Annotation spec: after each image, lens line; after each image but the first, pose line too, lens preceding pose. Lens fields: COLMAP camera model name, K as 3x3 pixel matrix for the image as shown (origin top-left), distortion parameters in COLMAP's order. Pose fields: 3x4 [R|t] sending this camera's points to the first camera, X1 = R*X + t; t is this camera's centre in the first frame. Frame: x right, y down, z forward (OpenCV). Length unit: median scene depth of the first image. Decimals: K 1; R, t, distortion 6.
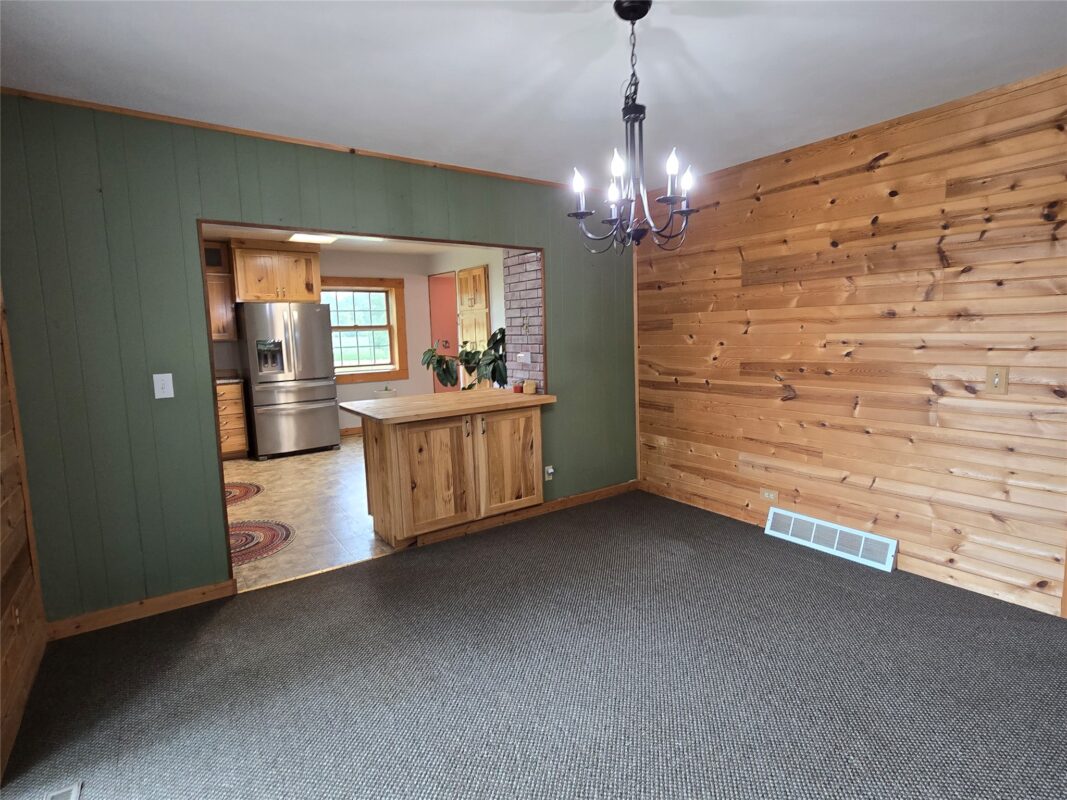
lens RADIAL K [[542.9, 0, 546.3], [0, 542.9, 390.1], [0, 0, 1]] dist [-0.005964, -0.000370]
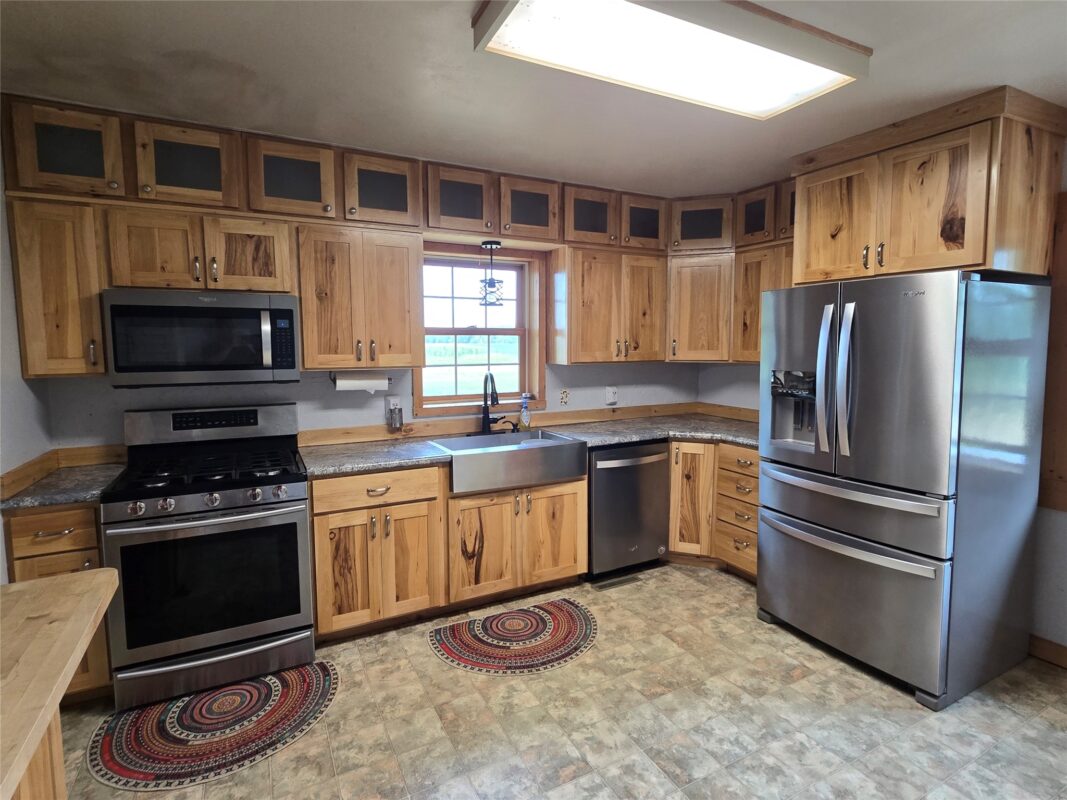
lens RADIAL K [[542.9, 0, 539.8], [0, 542.9, 390.7], [0, 0, 1]] dist [-0.005964, -0.000370]
pose [[-0.133185, 0.107059, -0.985292, -0.056898], [-0.105688, 0.986946, 0.121525, -0.127006], [0.985440, 0.120319, -0.120132, 1.000861]]
